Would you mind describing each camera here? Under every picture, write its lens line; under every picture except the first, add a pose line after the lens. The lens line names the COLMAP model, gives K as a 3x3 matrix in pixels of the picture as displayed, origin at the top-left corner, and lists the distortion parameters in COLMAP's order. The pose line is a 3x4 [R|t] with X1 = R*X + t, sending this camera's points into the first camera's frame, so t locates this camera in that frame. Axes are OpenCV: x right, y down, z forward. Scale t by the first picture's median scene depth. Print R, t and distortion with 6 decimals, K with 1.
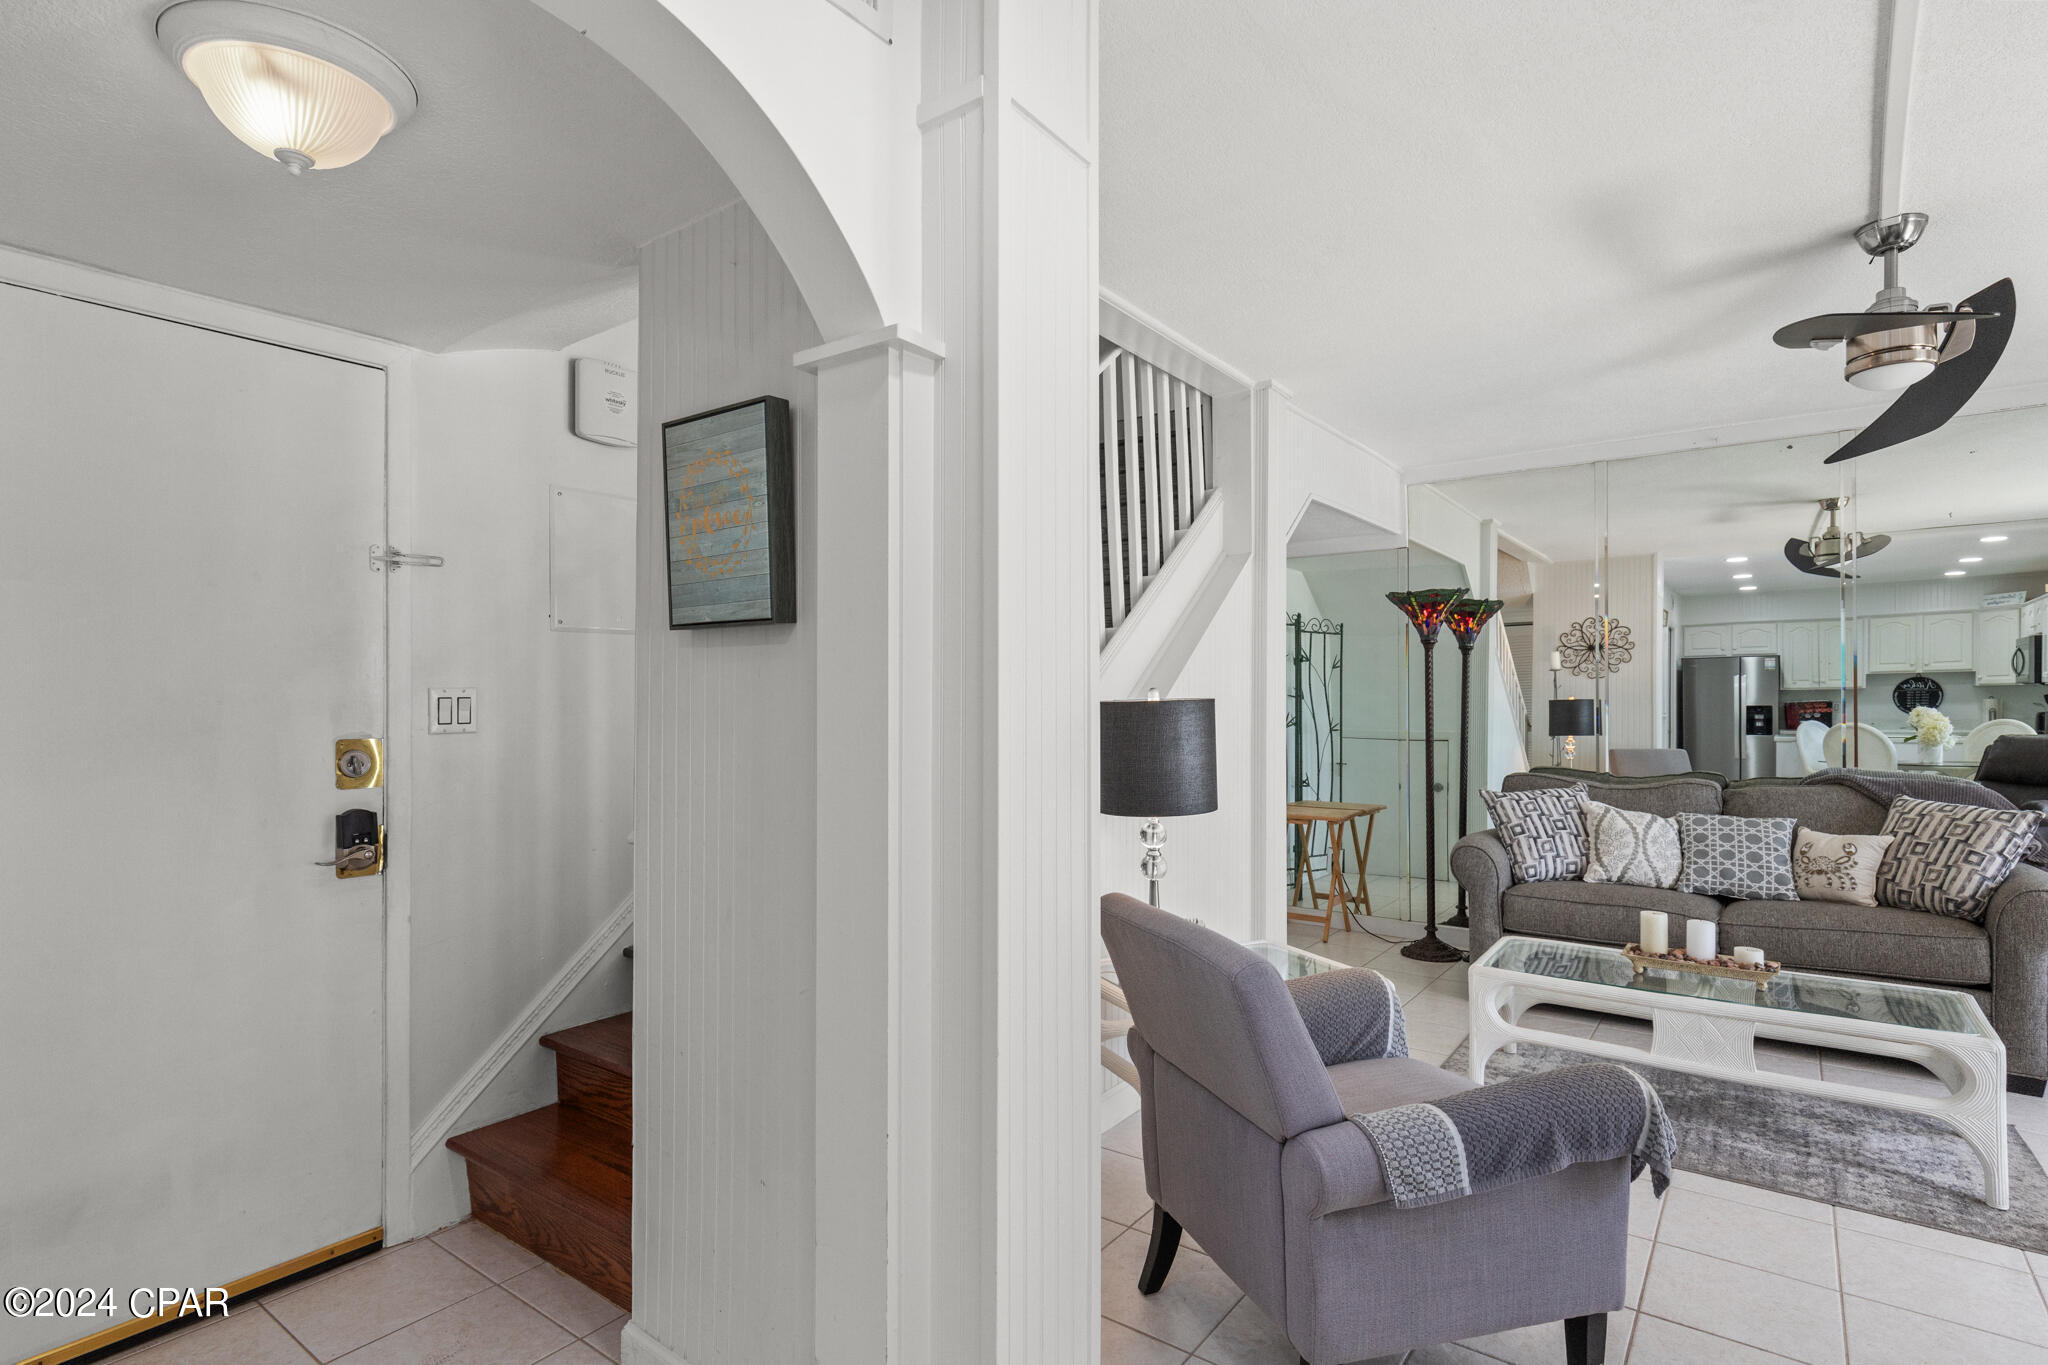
lens RADIAL K [[990.8, 0, 1007.7], [0, 990.8, 684.8], [0, 0, 1]] dist [-0.003469, -0.000124]
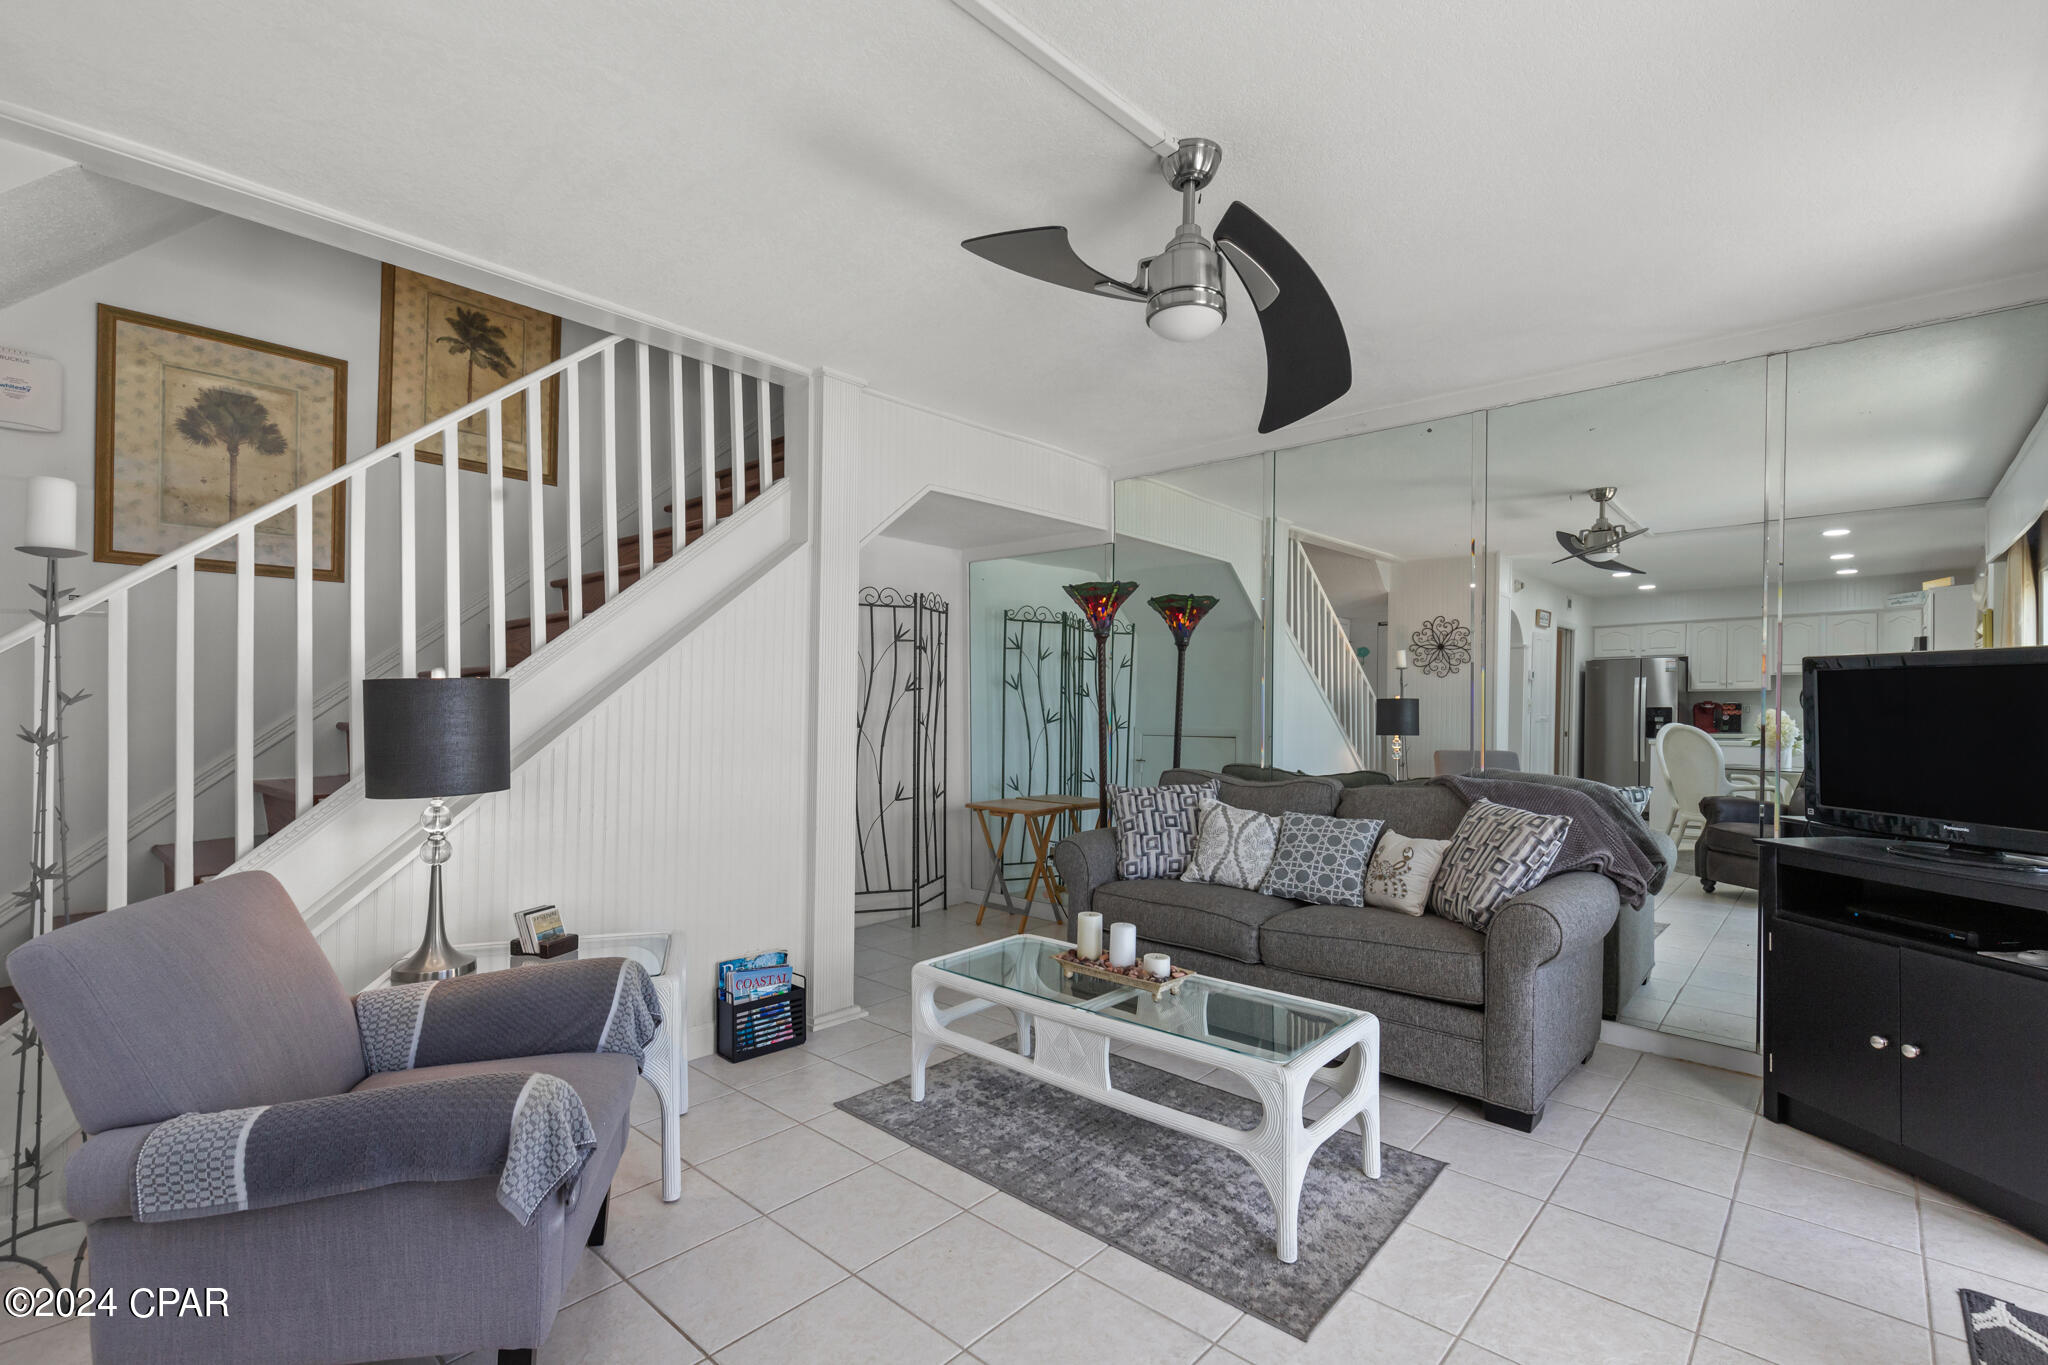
lens RADIAL K [[922.0, 0, 966.5], [0, 922.0, 664.8], [0, 0, 1]] dist [-0.004366, -0.000575]
pose [[0.995121, 0.006171, -0.098474, 0.488094], [-0.008290, 0.999742, -0.021128, 0.009364], [0.098318, 0.021841, 0.994915, 0.084122]]
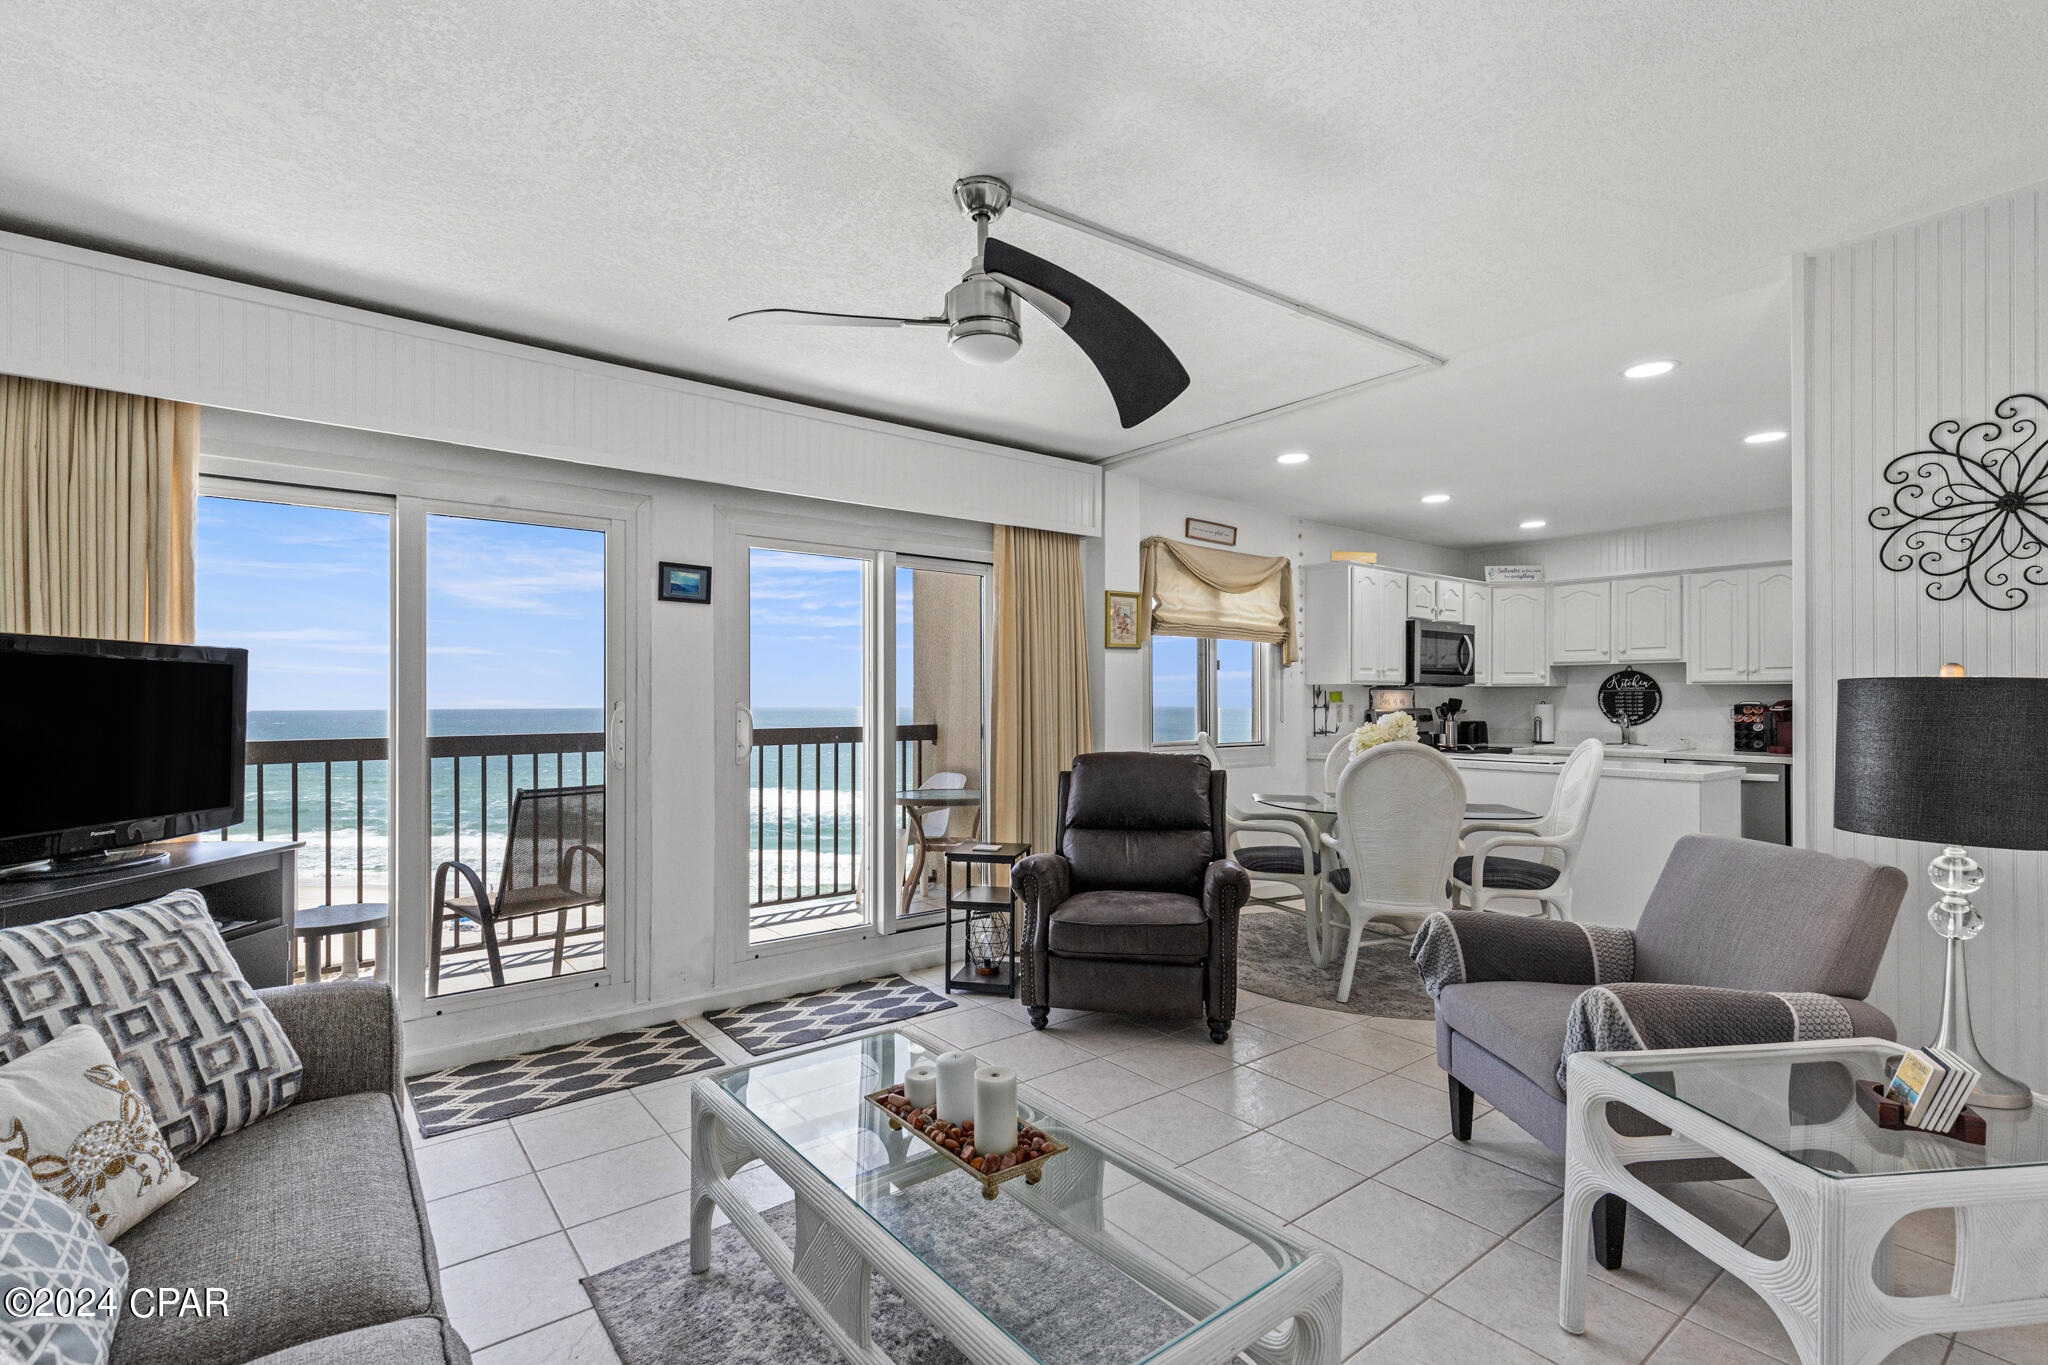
lens RADIAL K [[922.0, 0, 1013.3], [0, 922.0, 696.9], [0, 0, 1]] dist [-0.004366, -0.000575]
pose [[-0.969183, 0.005319, 0.246286, 0.408722], [0.001185, 0.999856, -0.016932, 0.026348], [-0.246341, -0.016119, -0.969049, 1.172622]]
